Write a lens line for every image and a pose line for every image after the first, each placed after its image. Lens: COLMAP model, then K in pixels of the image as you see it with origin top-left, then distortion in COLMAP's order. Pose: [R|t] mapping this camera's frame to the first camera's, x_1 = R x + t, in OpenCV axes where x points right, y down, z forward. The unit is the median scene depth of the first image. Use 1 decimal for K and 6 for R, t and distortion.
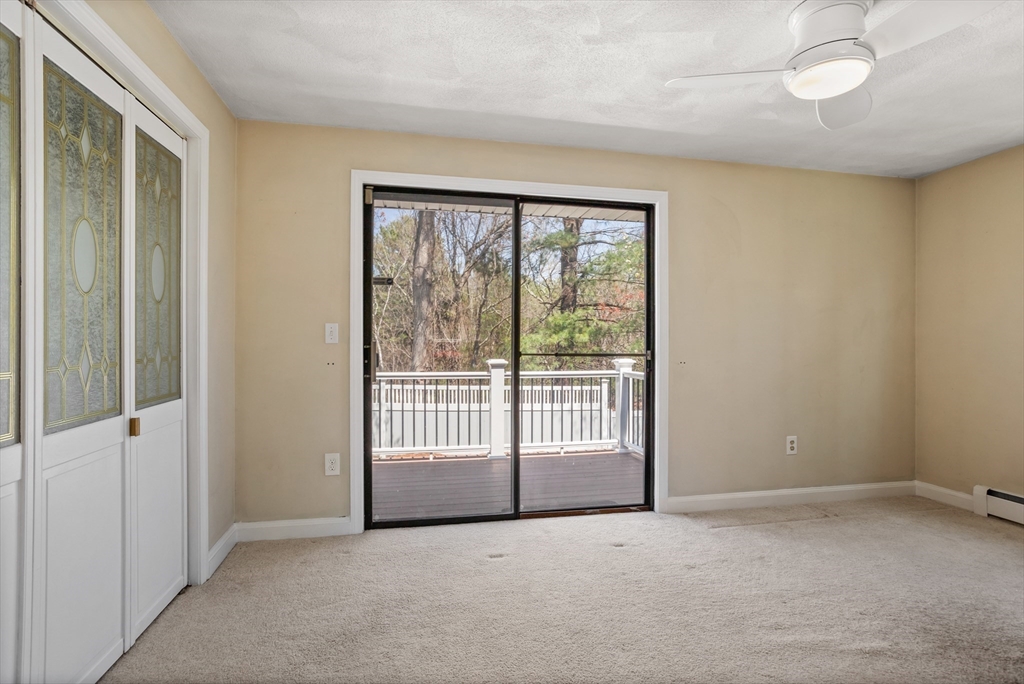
lens RADIAL K [[506.0, 0, 517.7], [0, 506.0, 334.5], [0, 0, 1]] dist [-0.051895, 0.001827]
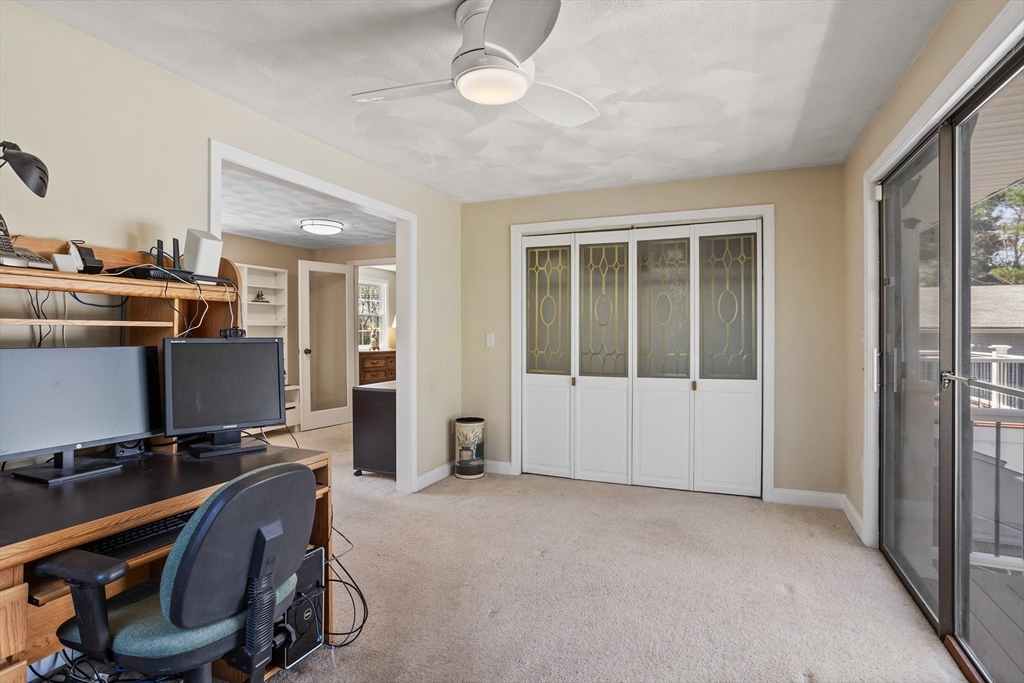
lens RADIAL K [[506.0, 0, 517.7], [0, 506.0, 334.0], [0, 0, 1]] dist [-0.051895, 0.001827]
pose [[-0.558130, -0.002091, -0.829751, 0.873880], [0.003236, 0.999984, -0.004697, -0.013171], [0.829747, -0.005306, -0.558114, 0.988525]]
